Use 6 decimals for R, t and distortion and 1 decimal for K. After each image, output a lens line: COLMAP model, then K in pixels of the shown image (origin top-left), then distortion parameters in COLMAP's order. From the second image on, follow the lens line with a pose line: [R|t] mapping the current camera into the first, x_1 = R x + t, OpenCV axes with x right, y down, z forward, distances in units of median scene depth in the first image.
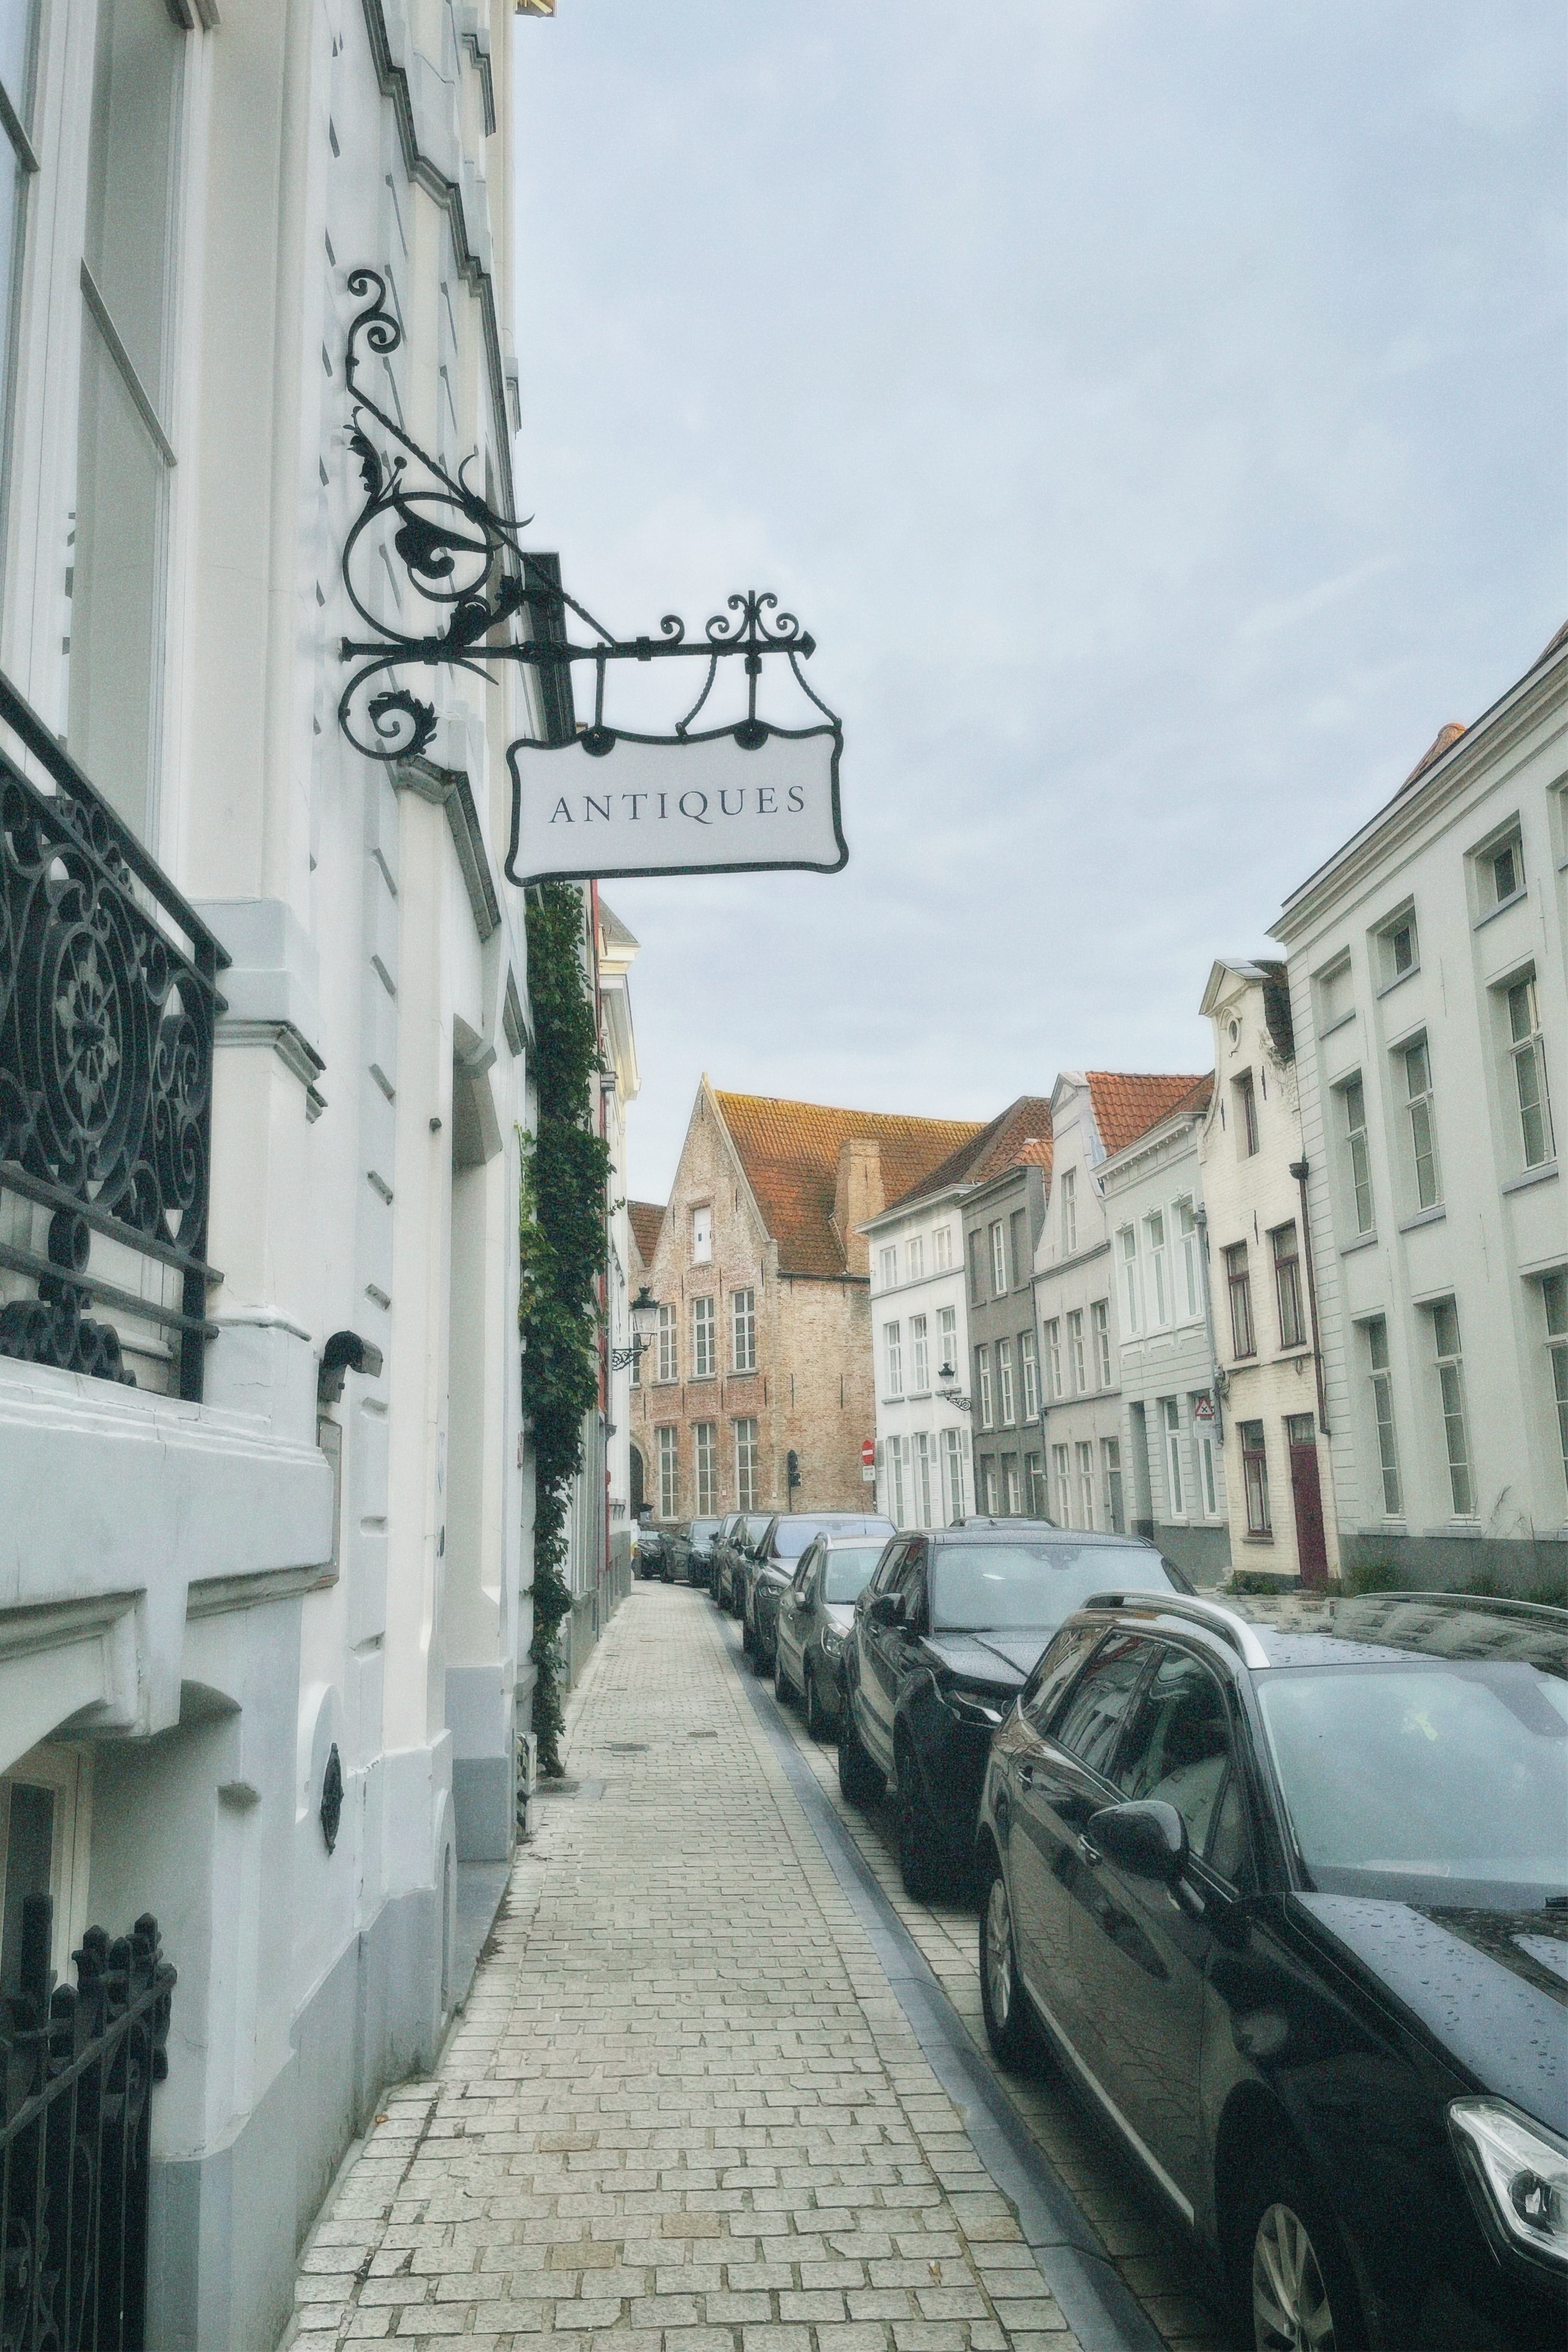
lens RADIAL K [[1781.1, 0, 803.1], [0, 1781.1, 1173.3], [0, 0, 1]] dist [0.112392, -0.156105]
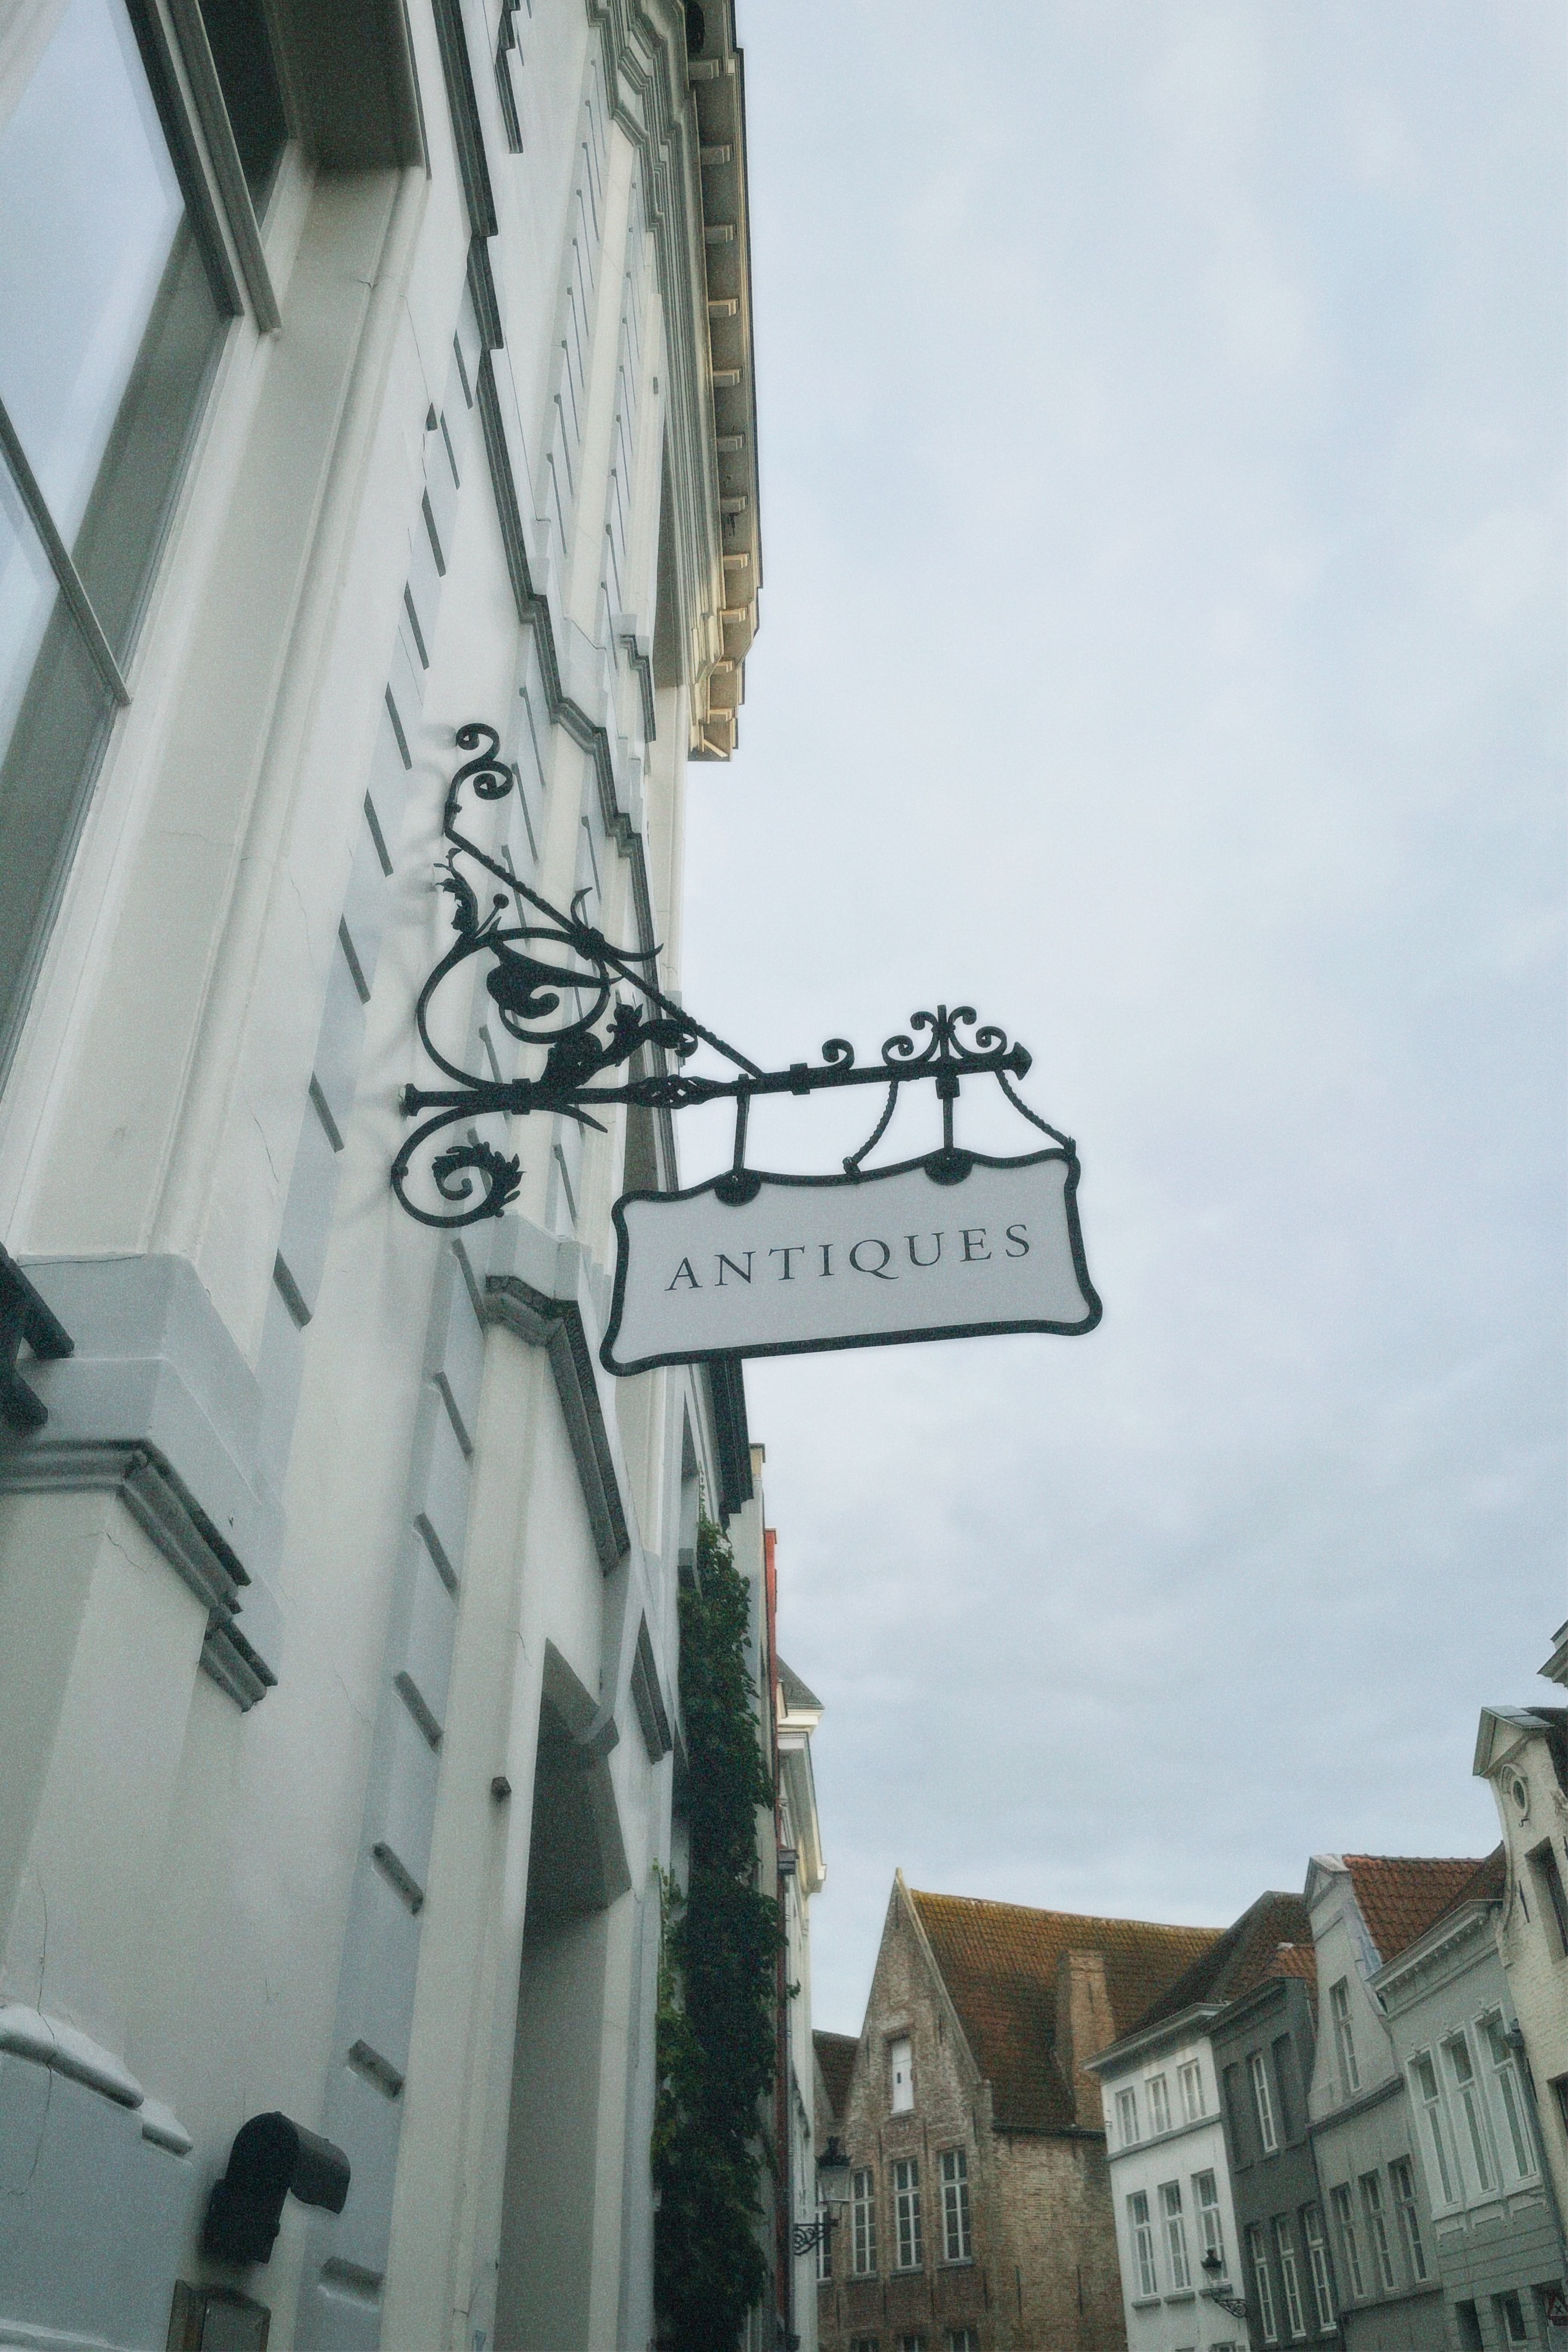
lens RADIAL K [[1781.1, 0, 803.1], [0, 1781.1, 1173.3], [0, 0, 1]] dist [0.112392, -0.156105]
pose [[0.994481, -0.050664, -0.091871, -0.010777], [0.007659, 0.908391, -0.418052, 0.027189], [0.104635, 0.415041, 0.903766, 0.175468]]
